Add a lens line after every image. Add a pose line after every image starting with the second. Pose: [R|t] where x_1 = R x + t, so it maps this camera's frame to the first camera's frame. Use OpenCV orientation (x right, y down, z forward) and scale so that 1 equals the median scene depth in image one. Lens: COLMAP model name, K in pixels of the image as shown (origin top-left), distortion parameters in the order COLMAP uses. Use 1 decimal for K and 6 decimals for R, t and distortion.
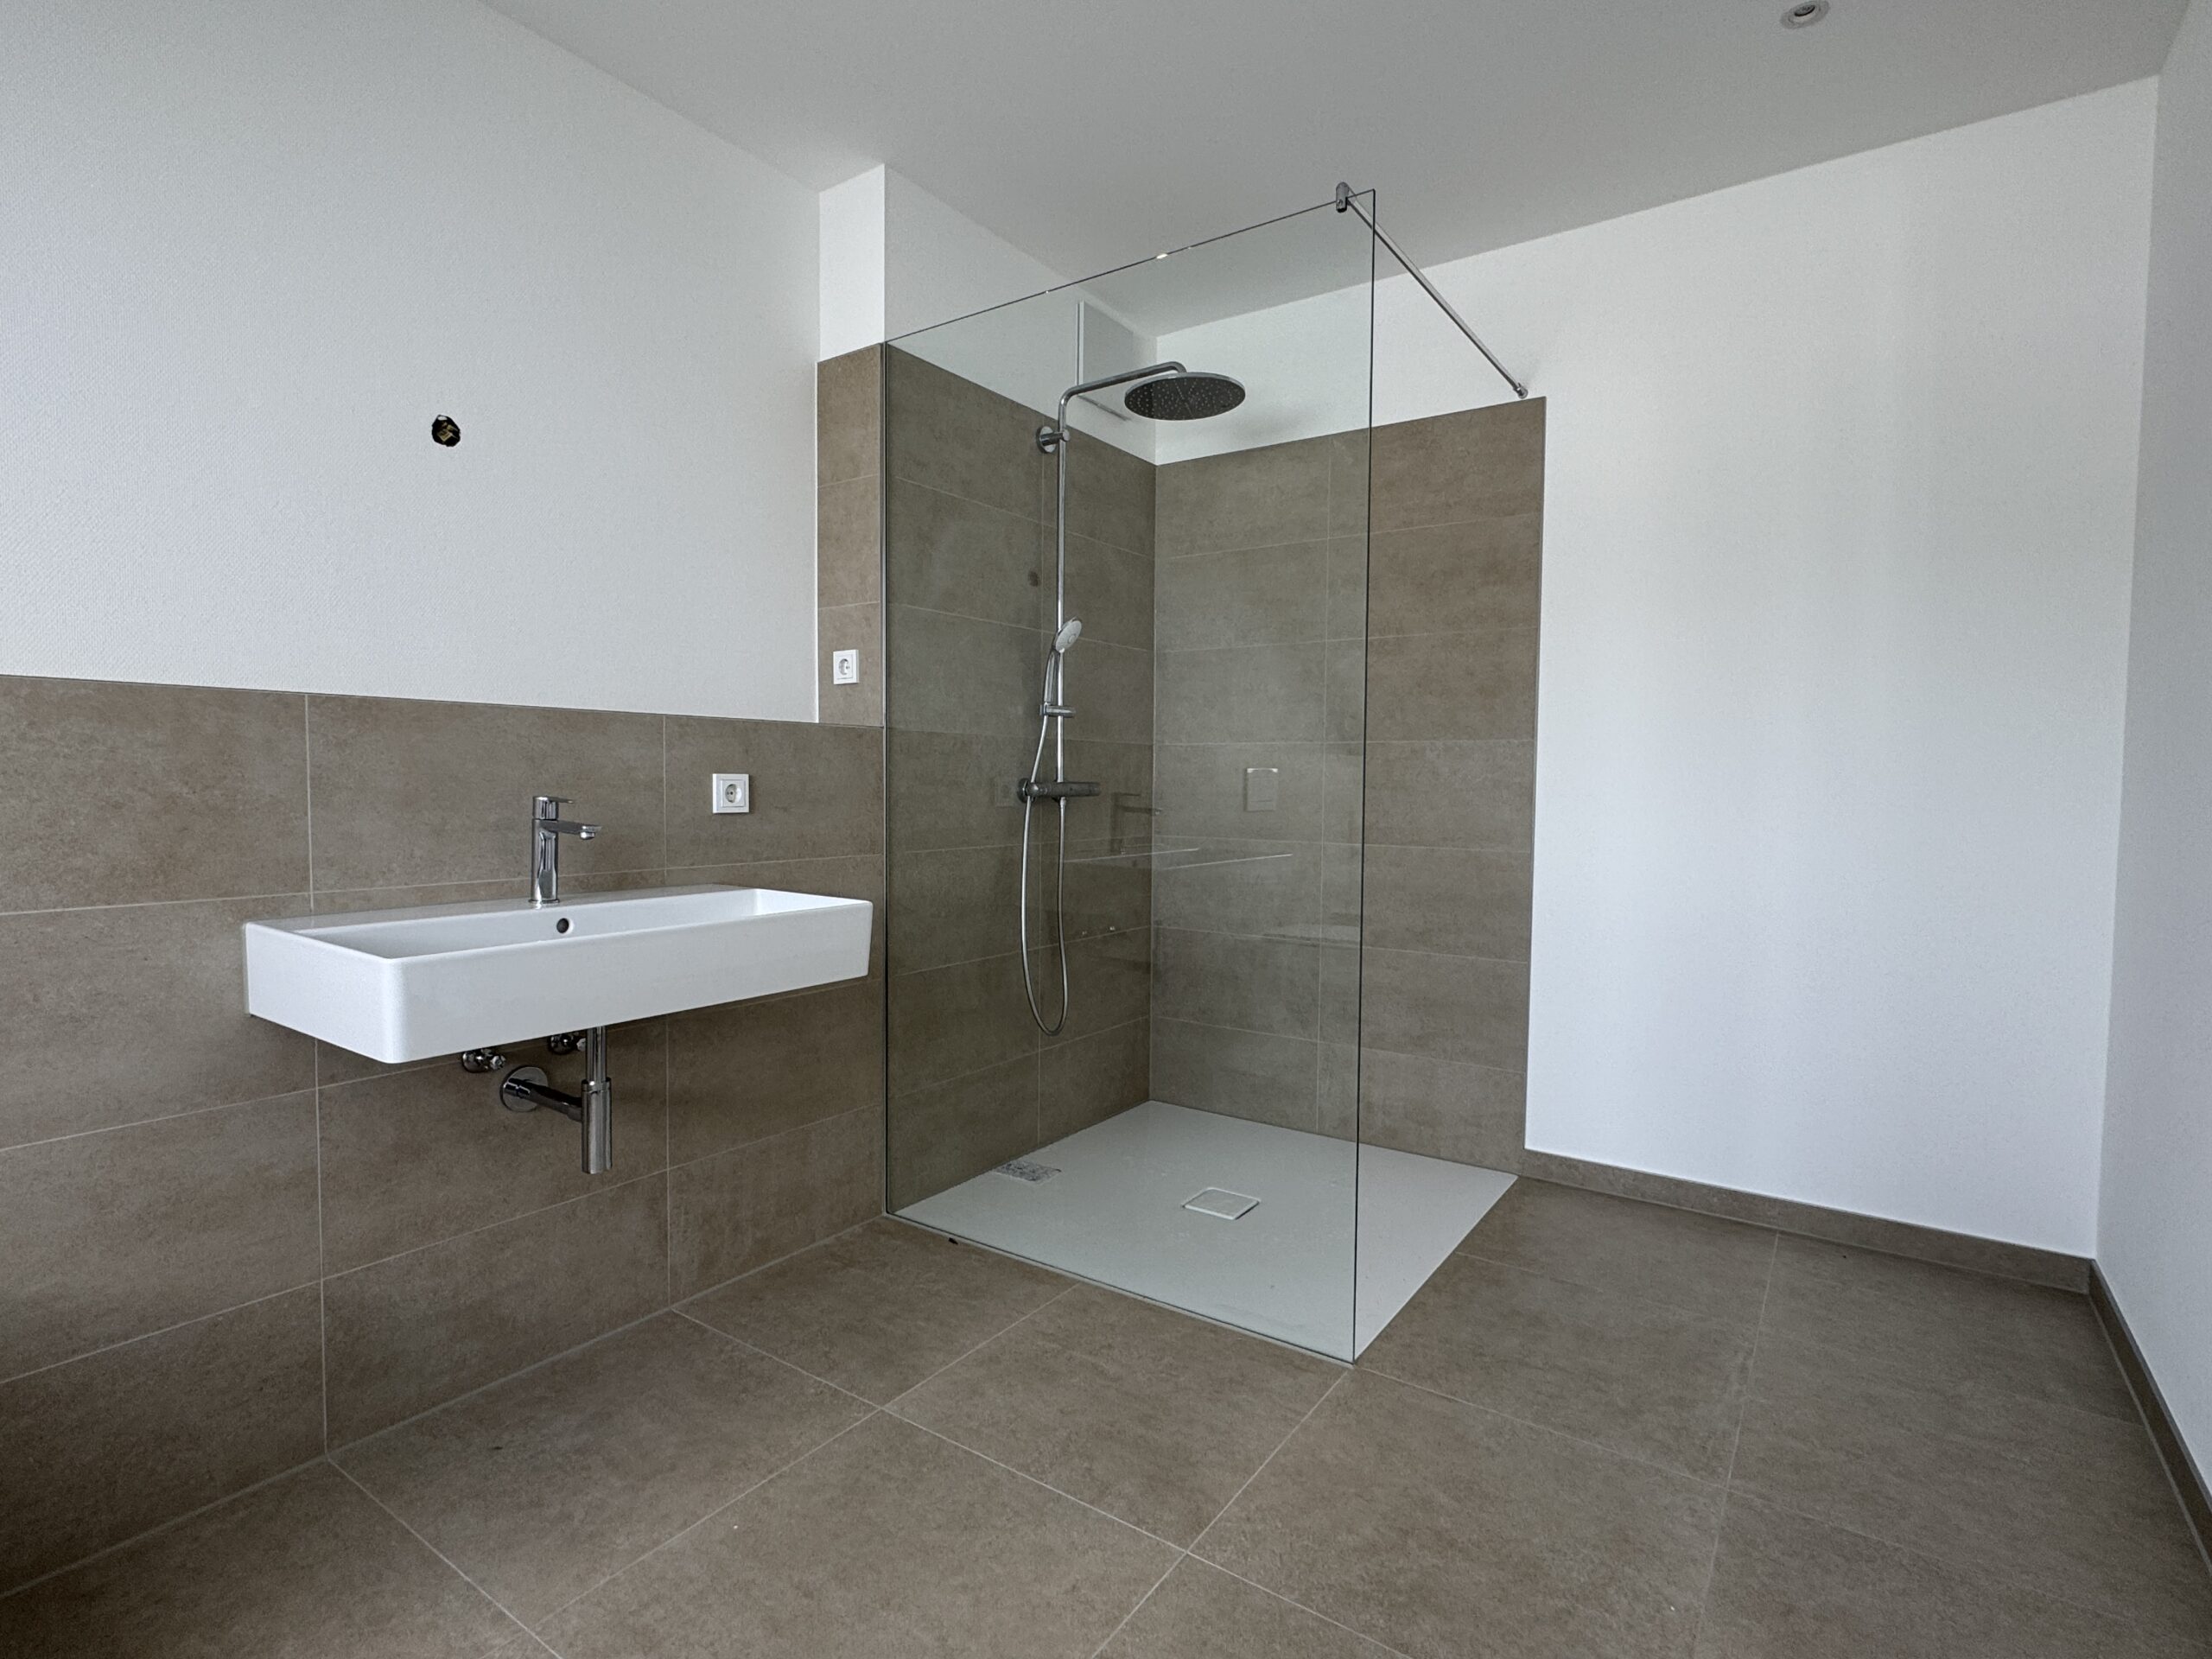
lens RADIAL K [[1086.6, 0, 1090.5], [0, 1086.6, 839.4], [0, 0, 1]] dist [-0.000065, 0.000012]
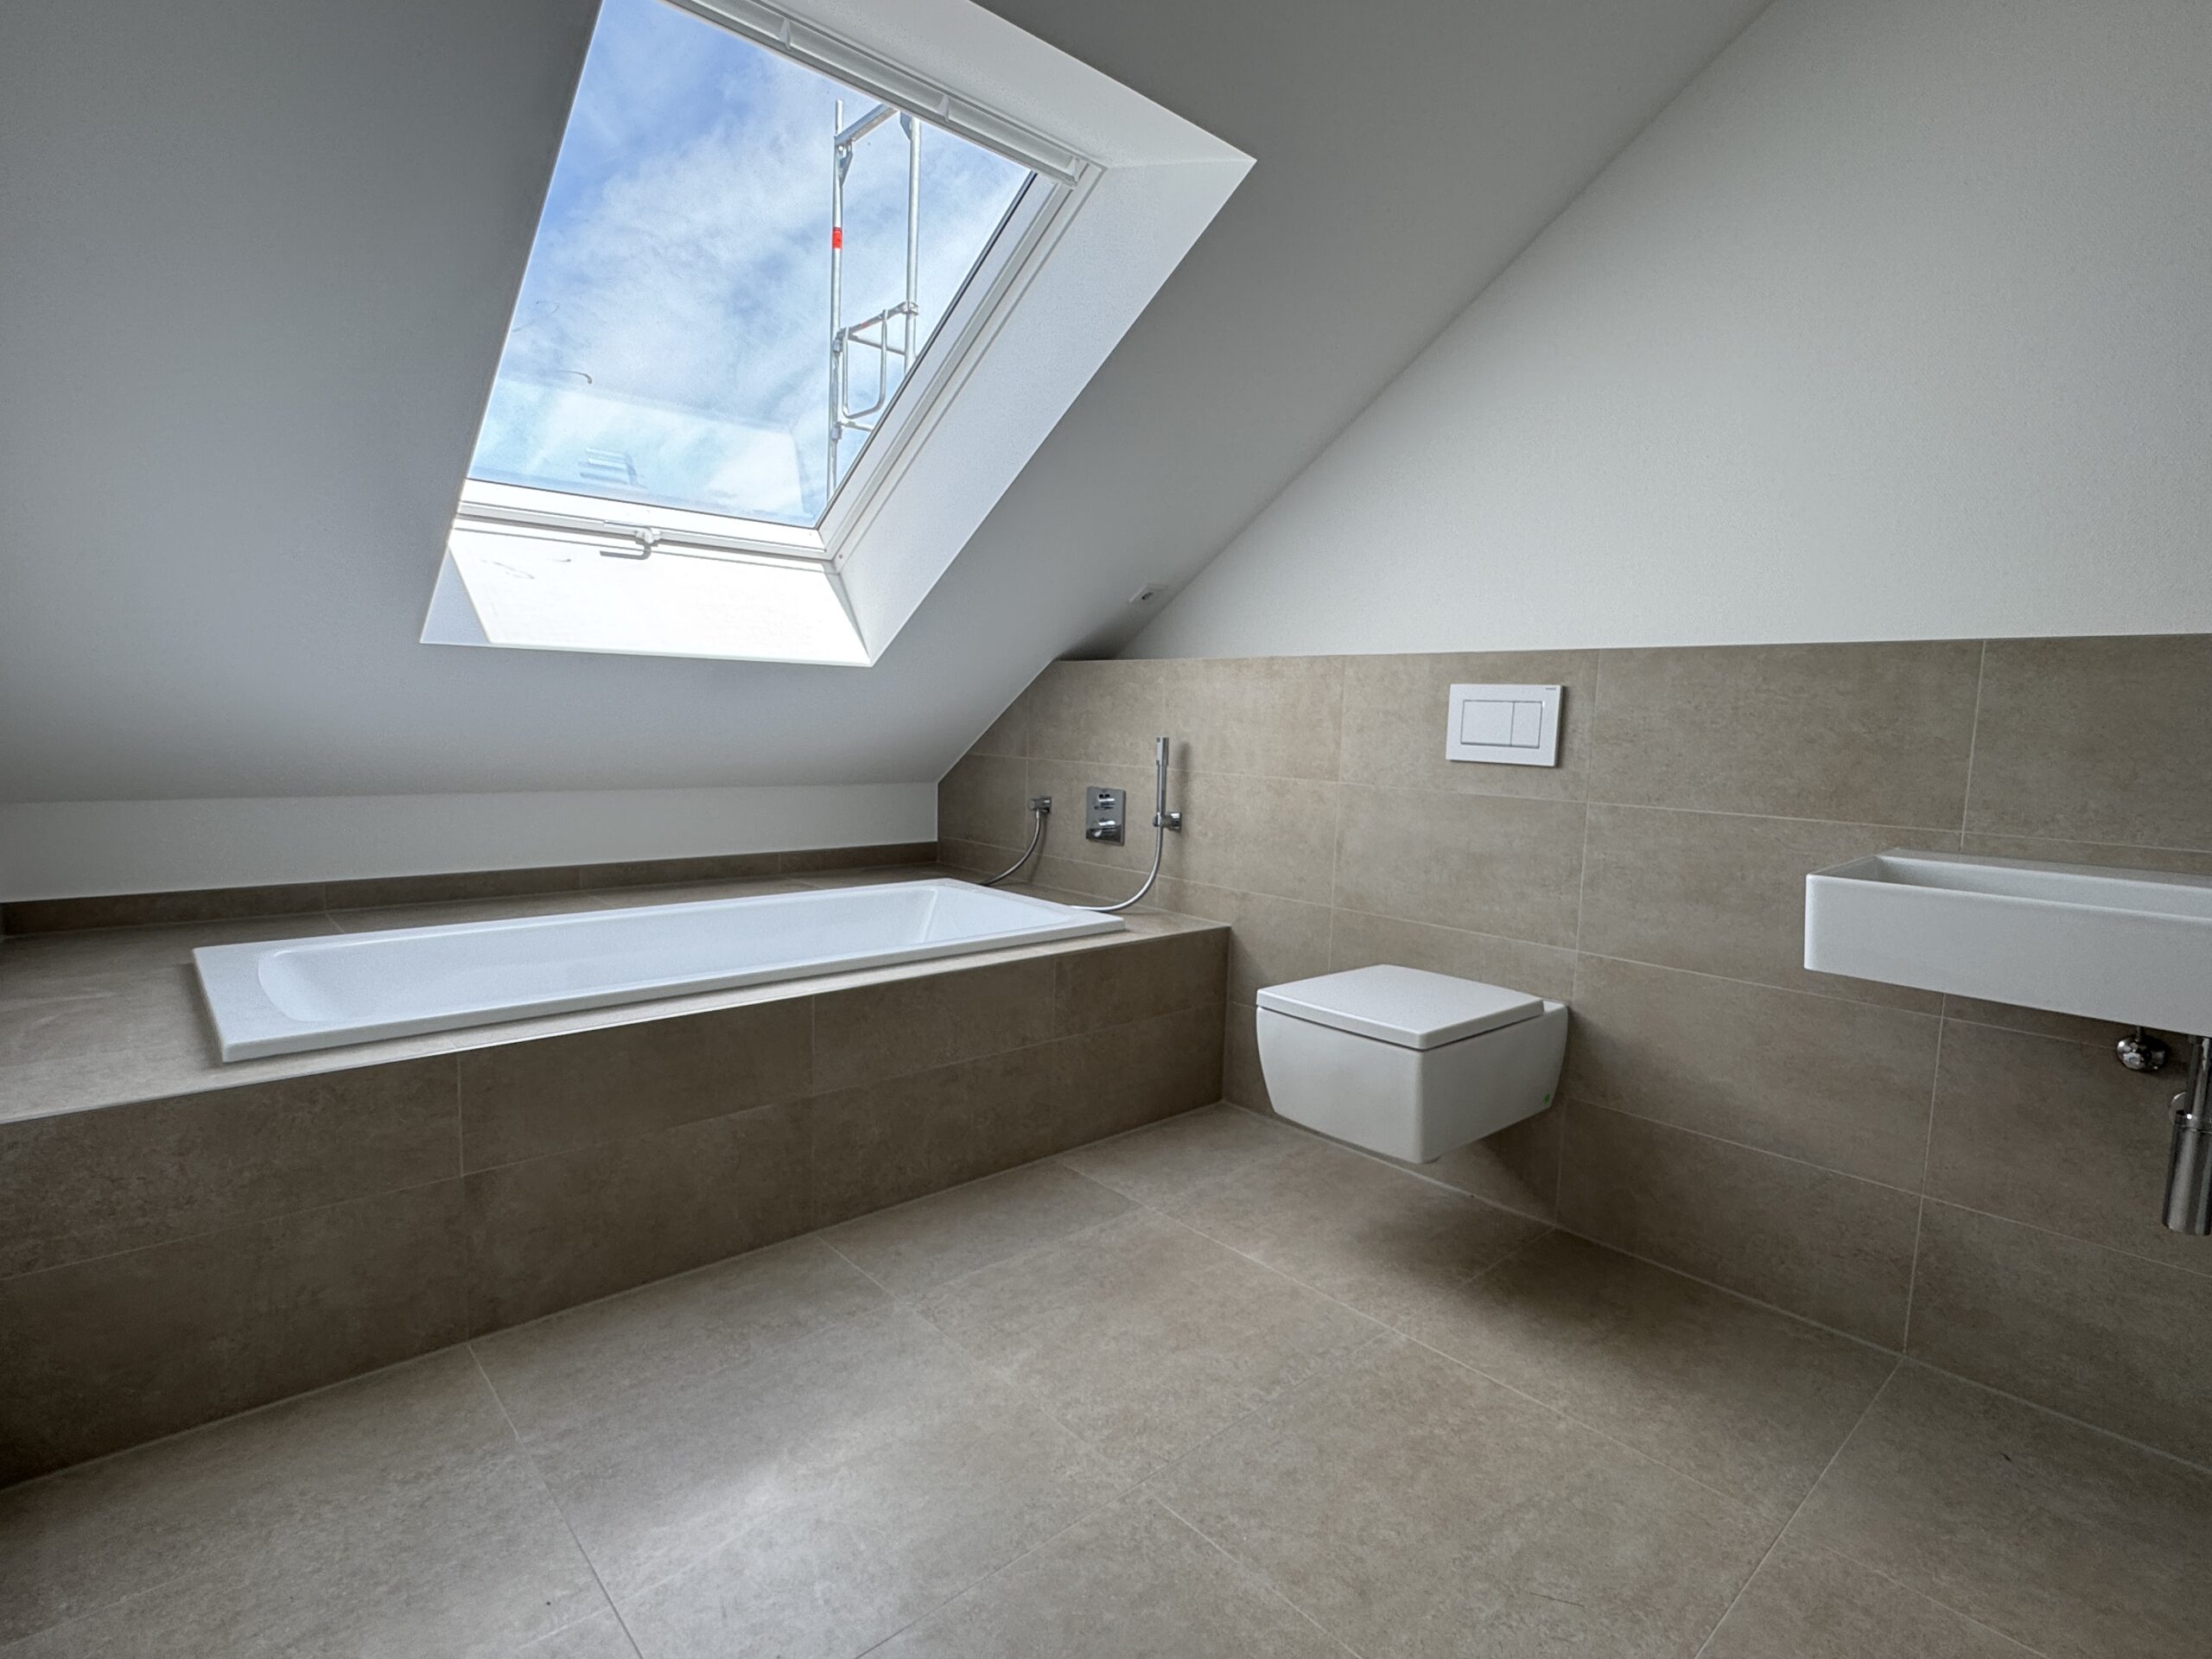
lens RADIAL K [[1086.6, 0, 1090.0], [0, 1086.6, 825.4], [0, 0, 1]] dist [-0.000065, 0.000012]
pose [[-0.221088, 0.090400, -0.971055, 0.497921], [-0.079029, 0.990759, 0.110227, -0.006132], [0.972046, 0.101111, -0.211901, 0.421220]]
